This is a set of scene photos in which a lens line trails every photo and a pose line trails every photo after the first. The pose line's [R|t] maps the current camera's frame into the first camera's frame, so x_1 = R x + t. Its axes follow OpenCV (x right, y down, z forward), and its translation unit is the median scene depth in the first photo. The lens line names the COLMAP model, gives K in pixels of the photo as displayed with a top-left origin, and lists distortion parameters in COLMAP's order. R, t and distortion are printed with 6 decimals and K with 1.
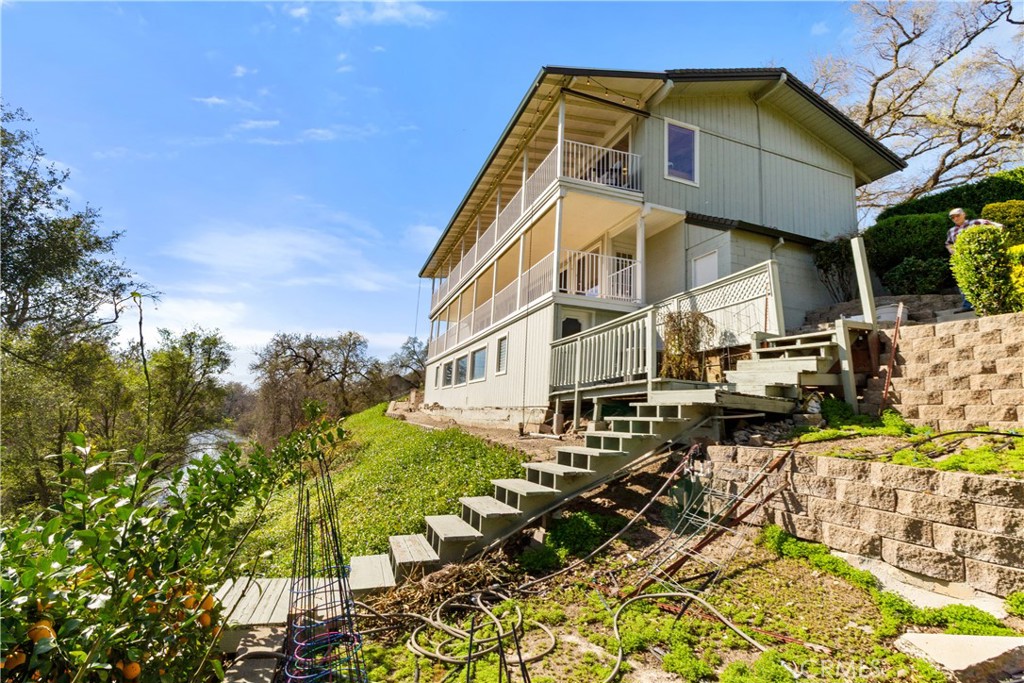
lens RADIAL K [[483.3, 0, 512.0], [0, 483.3, 341.5], [0, 0, 1]] dist [0.000119, -0.000032]
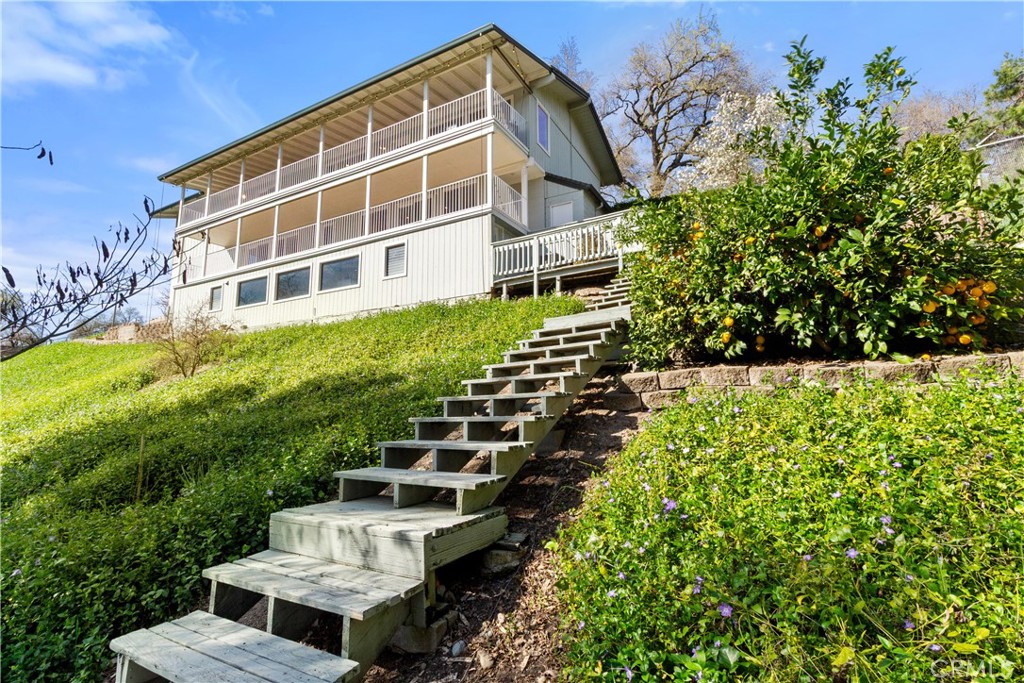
lens RADIAL K [[483.3, 0, 512.0], [0, 483.3, 341.5], [0, 0, 1]] dist [0.000119, -0.000032]
pose [[0.757633, 0.033713, 0.651809, -0.665003], [-0.058247, 0.998173, 0.016075, 0.224663], [-0.650076, -0.050145, 0.758213, -0.023782]]
